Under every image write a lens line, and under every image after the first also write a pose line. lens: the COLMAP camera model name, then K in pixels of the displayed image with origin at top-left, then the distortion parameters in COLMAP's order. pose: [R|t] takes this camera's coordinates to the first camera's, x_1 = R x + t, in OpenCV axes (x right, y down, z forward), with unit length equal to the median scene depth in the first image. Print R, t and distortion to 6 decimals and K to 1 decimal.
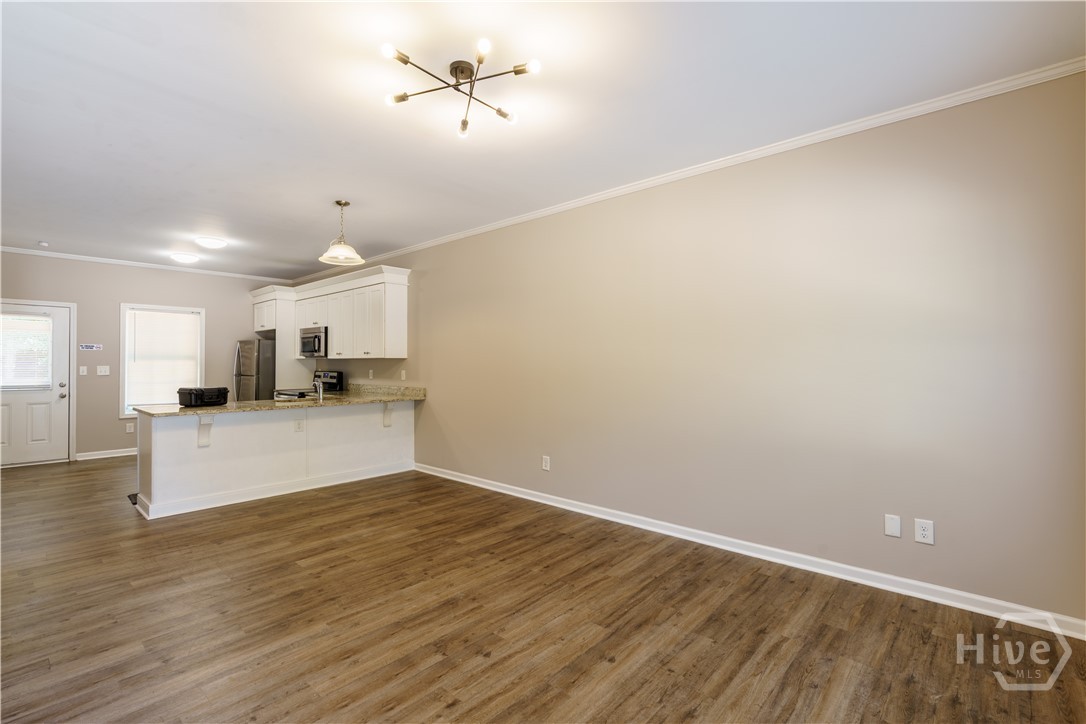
lens RADIAL K [[498.7, 0, 547.1], [0, 498.7, 357.5], [0, 0, 1]] dist [-0.003591, 0.001199]
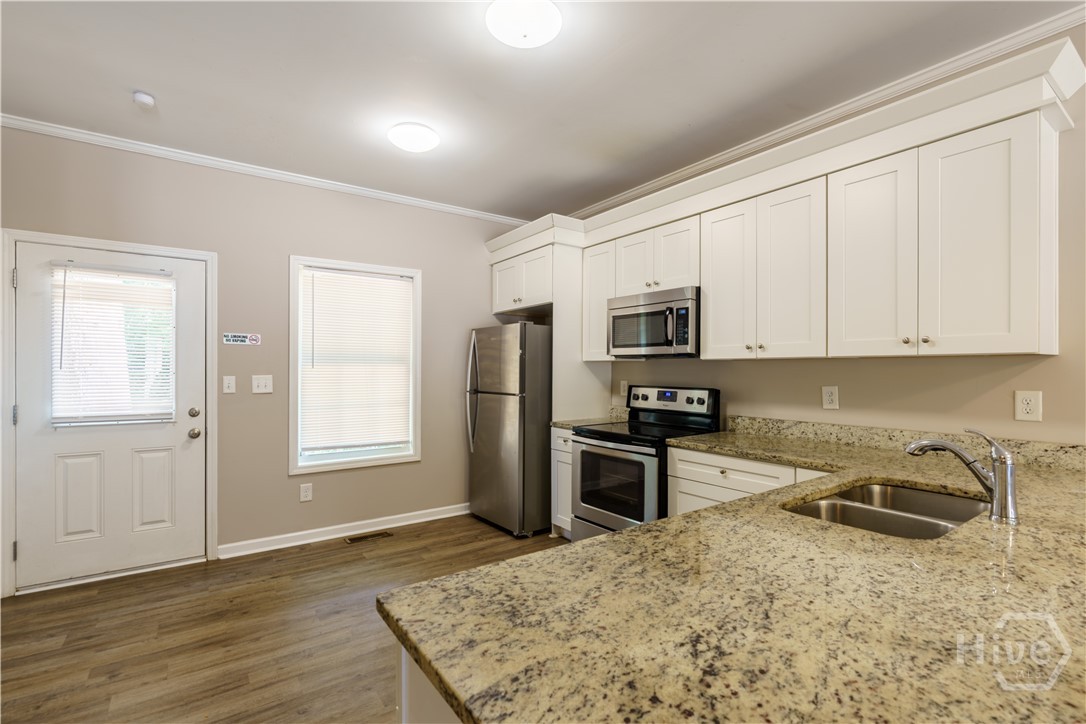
lens RADIAL K [[498.7, 0, 541.8], [0, 498.7, 366.5], [0, 0, 1]] dist [-0.003591, 0.001199]
pose [[0.976290, -0.001539, -0.216461, -0.711534], [0.002870, 0.999979, 0.005835, 0.008546], [0.216447, -0.006318, 0.976274, 0.799247]]
